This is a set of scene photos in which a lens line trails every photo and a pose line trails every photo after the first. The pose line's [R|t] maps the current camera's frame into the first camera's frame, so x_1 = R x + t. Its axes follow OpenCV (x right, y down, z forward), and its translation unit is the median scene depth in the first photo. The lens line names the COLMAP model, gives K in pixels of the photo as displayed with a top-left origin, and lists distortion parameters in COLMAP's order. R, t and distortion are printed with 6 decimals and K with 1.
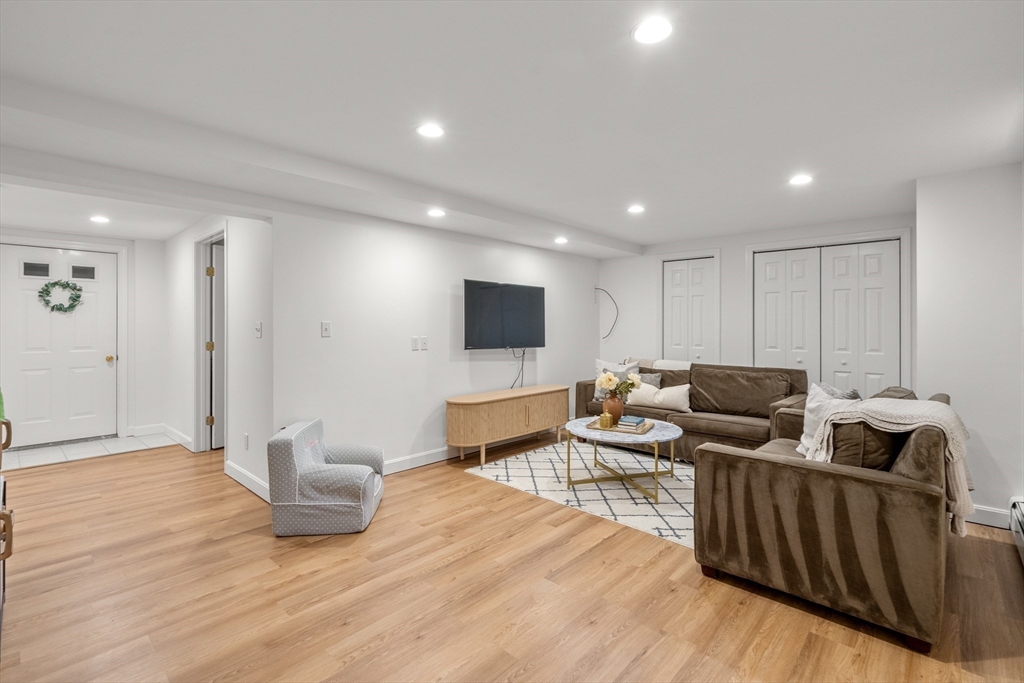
lens RADIAL K [[468.6, 0, 512.7], [0, 468.6, 322.5], [0, 0, 1]] dist [-0.004170, 0.002268]
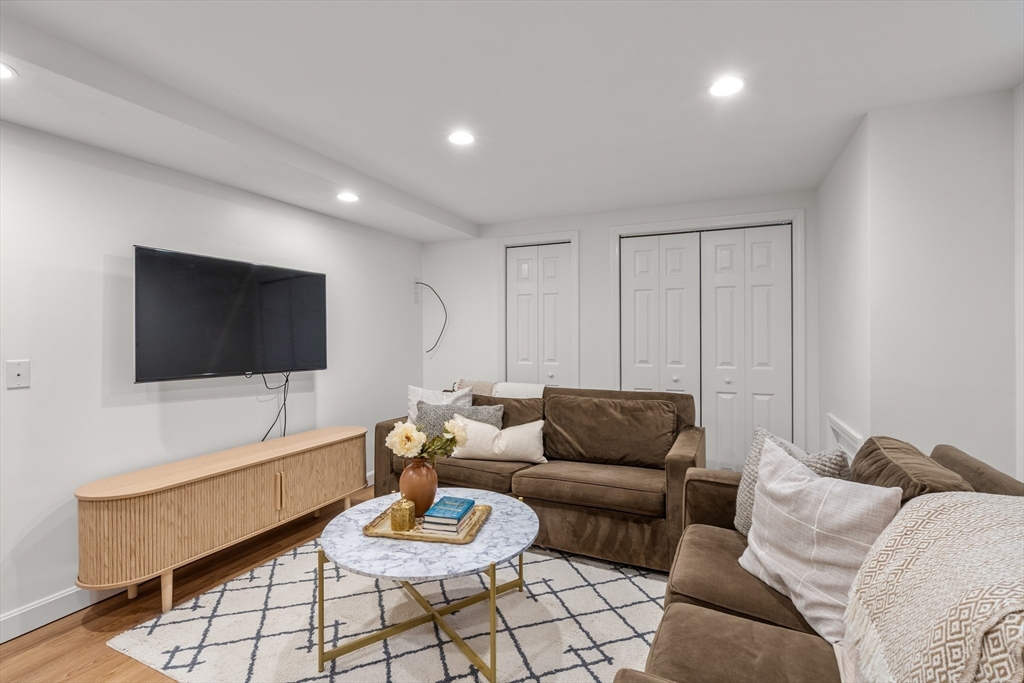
lens RADIAL K [[468.6, 0, 511.5], [0, 468.6, 337.5], [0, 0, 1]] dist [-0.004170, 0.002268]
pose [[0.949320, -0.006671, 0.314242, 0.123514], [0.002761, 0.999913, 0.012884, 0.002849], [-0.314300, -0.011363, 0.949256, 0.378737]]
